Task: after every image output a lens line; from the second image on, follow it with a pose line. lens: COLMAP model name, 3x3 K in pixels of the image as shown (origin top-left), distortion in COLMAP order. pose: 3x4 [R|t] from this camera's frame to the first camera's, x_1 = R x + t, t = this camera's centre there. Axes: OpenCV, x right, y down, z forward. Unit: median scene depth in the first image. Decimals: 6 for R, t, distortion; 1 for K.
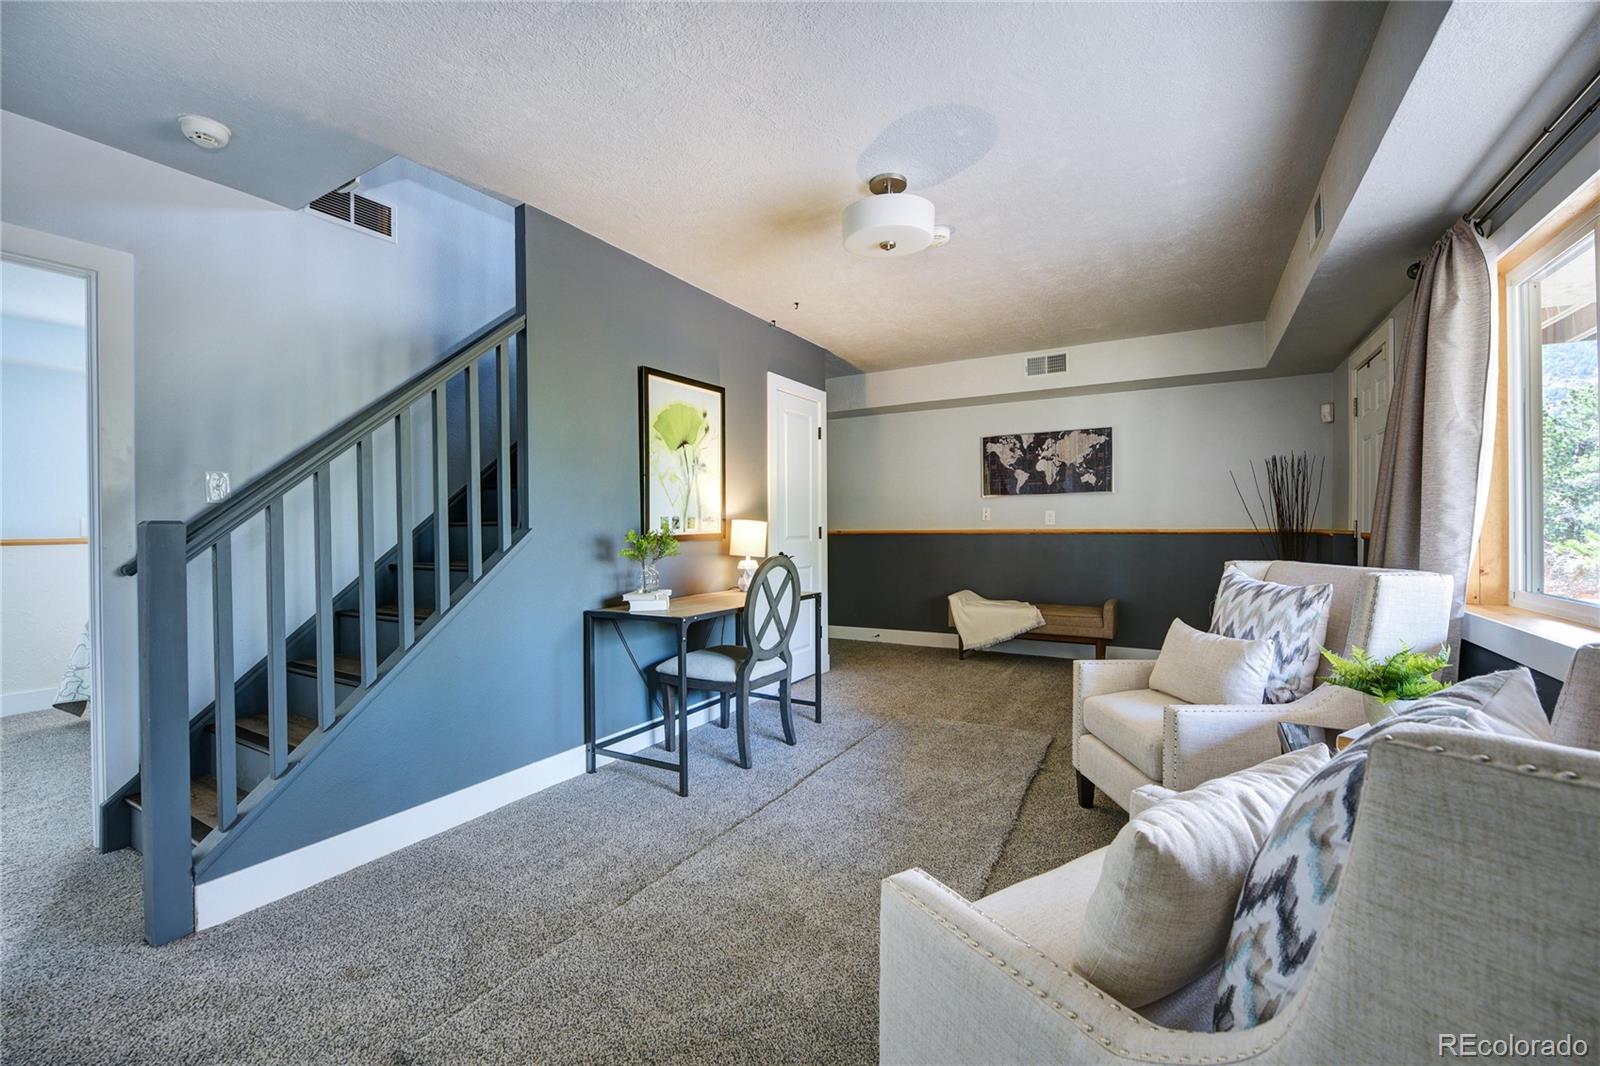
lens RADIAL K [[667.0, 0, 797.0], [0, 667.0, 530.2], [0, 0, 1]] dist [-0.012356, -0.000143]
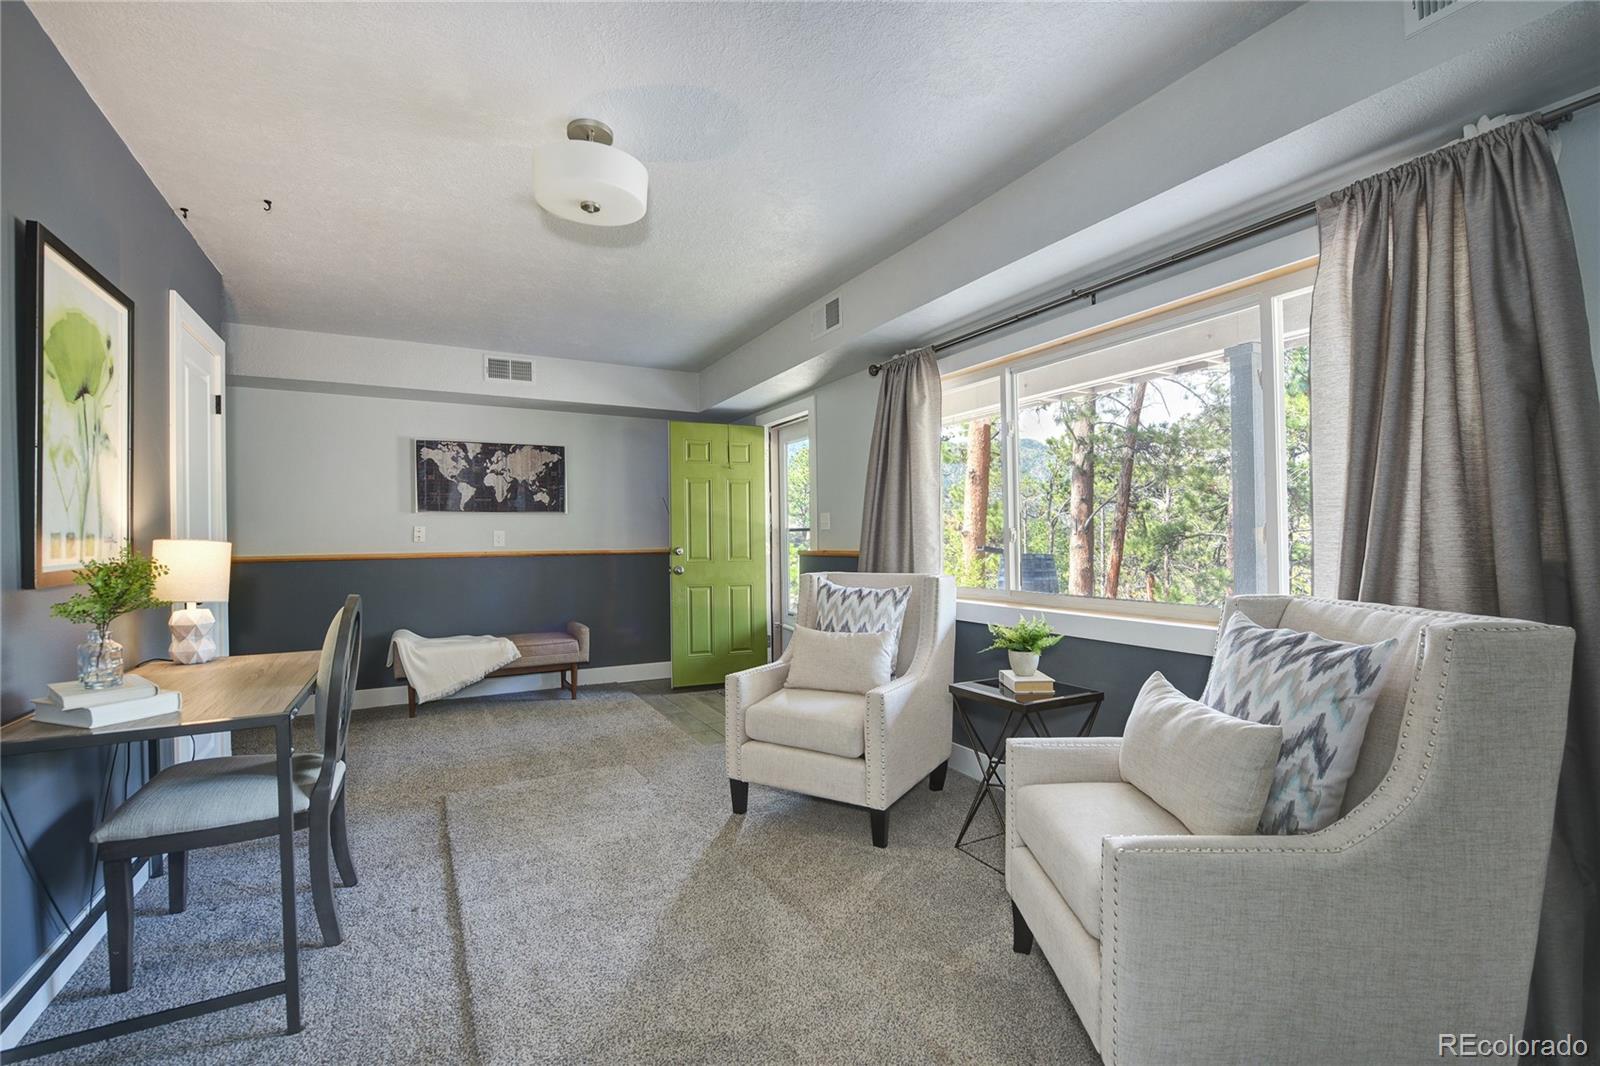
lens RADIAL K [[706.0, 0, 803.4], [0, 706.0, 538.1], [0, 0, 1]] dist [-0.016035, 0.000231]
pose [[0.510242, 0.004542, 0.860019, -0.318151], [0.014178, 0.999806, -0.013692, -0.000957], [-0.859914, 0.019180, 0.510079, 0.227499]]
